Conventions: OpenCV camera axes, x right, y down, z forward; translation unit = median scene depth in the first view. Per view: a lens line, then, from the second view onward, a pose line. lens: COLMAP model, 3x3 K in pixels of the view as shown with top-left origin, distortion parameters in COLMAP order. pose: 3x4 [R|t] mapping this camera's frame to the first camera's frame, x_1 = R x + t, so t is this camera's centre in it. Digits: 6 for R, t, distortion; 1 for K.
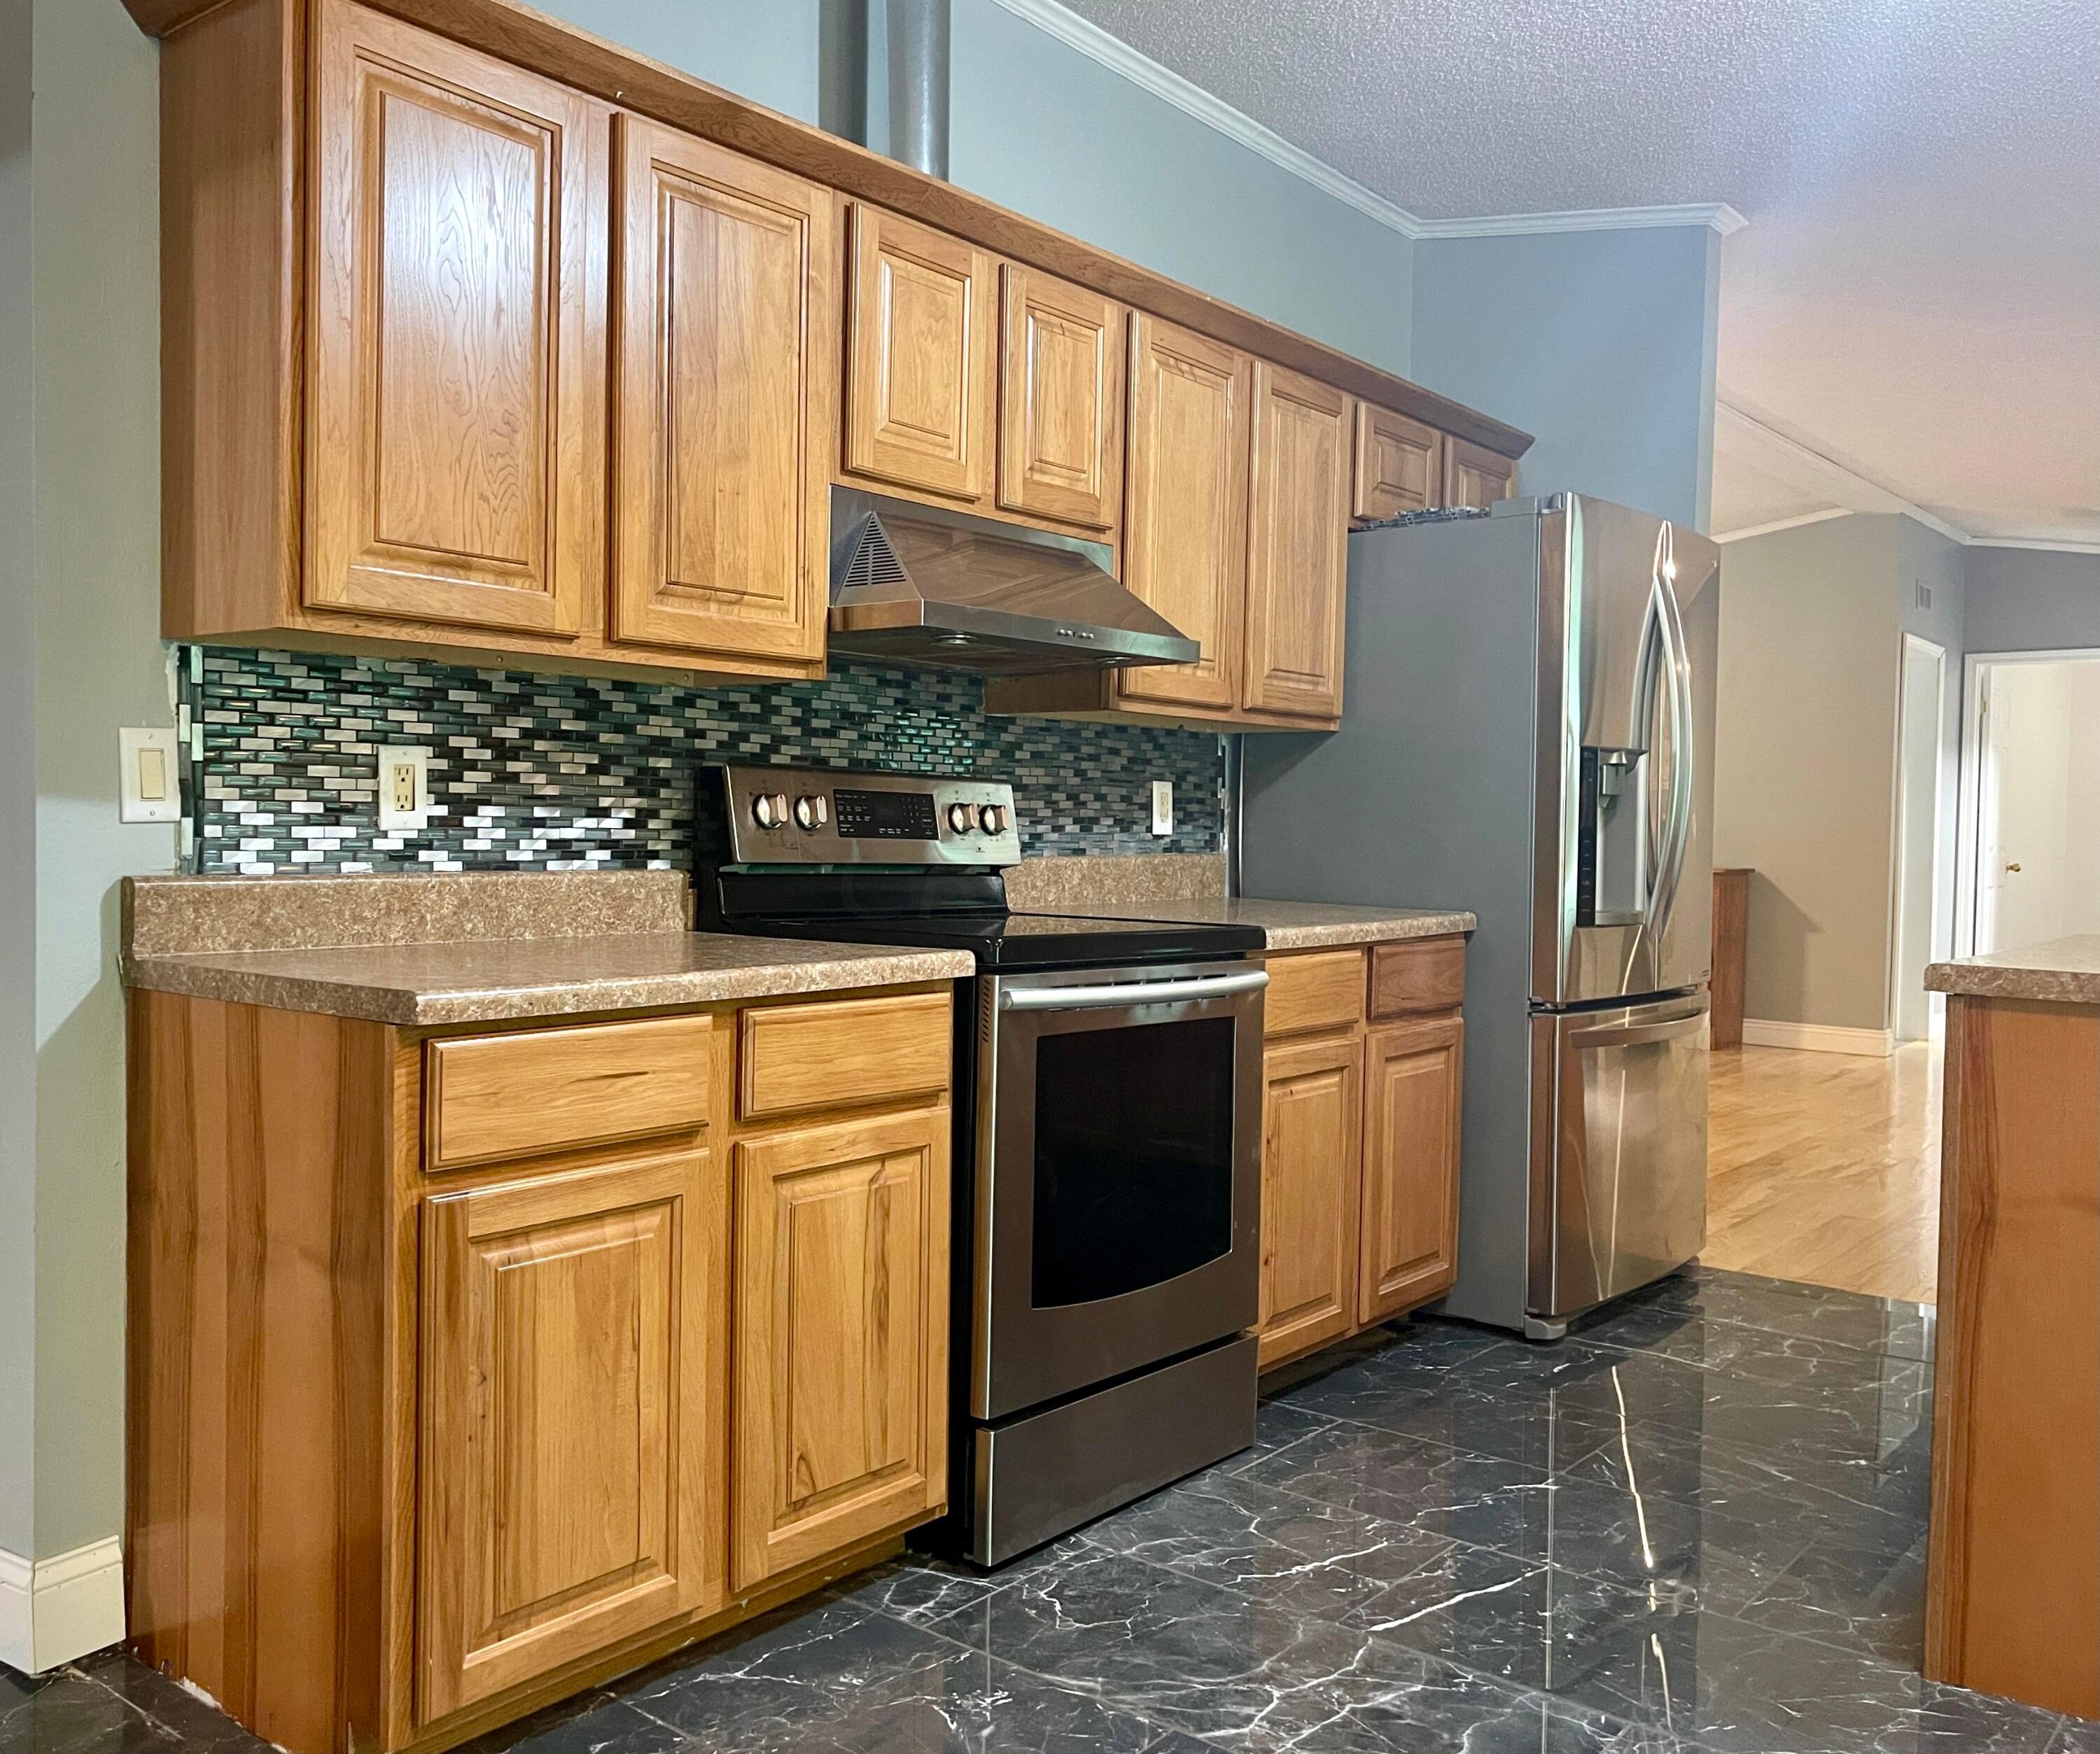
lens RADIAL K [[1764.2, 0, 1047.2], [0, 1764.2, 884.1], [0, 0, 1]] dist [0.050140, -0.027211]
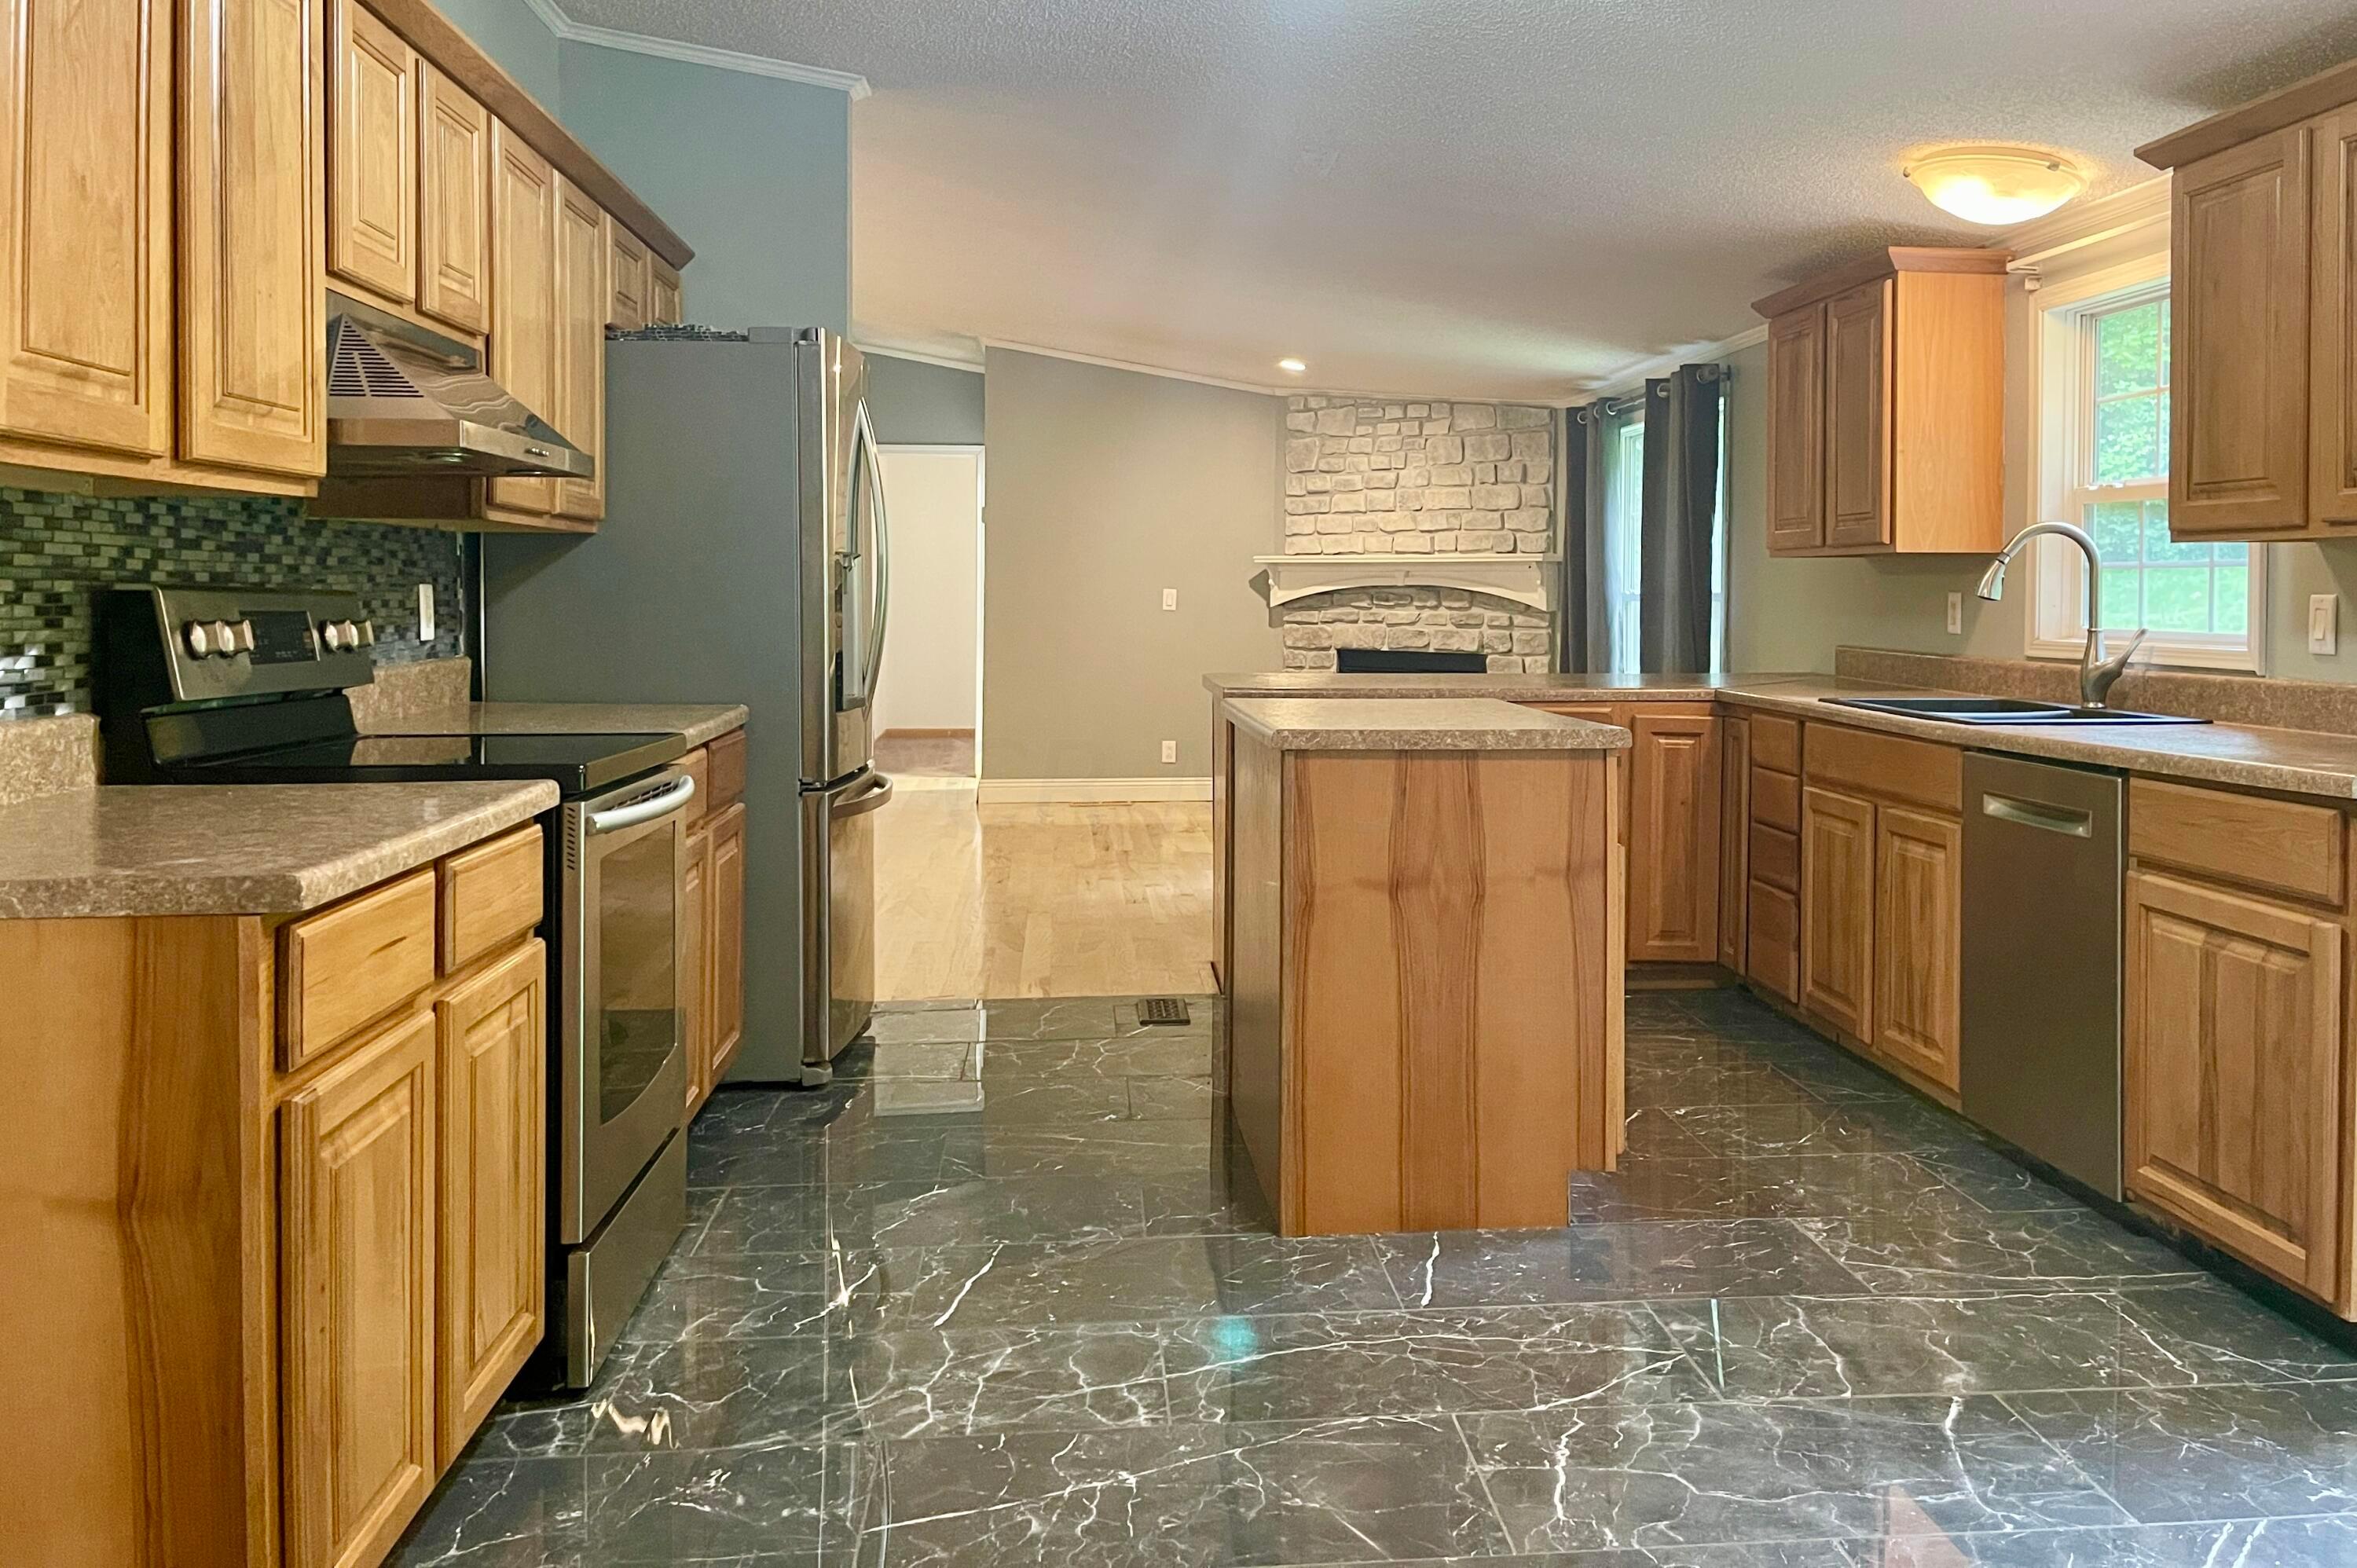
lens RADIAL K [[1842.7, 0, 1237.3], [0, 1842.7, 614.2], [0, 0, 1]] dist [0.037217, -0.003325]
pose [[0.707675, -0.020747, 0.706234, -0.451596], [0.030316, 0.999540, -0.001014, -0.037912], [-0.705888, 0.022128, 0.707978, -0.017794]]
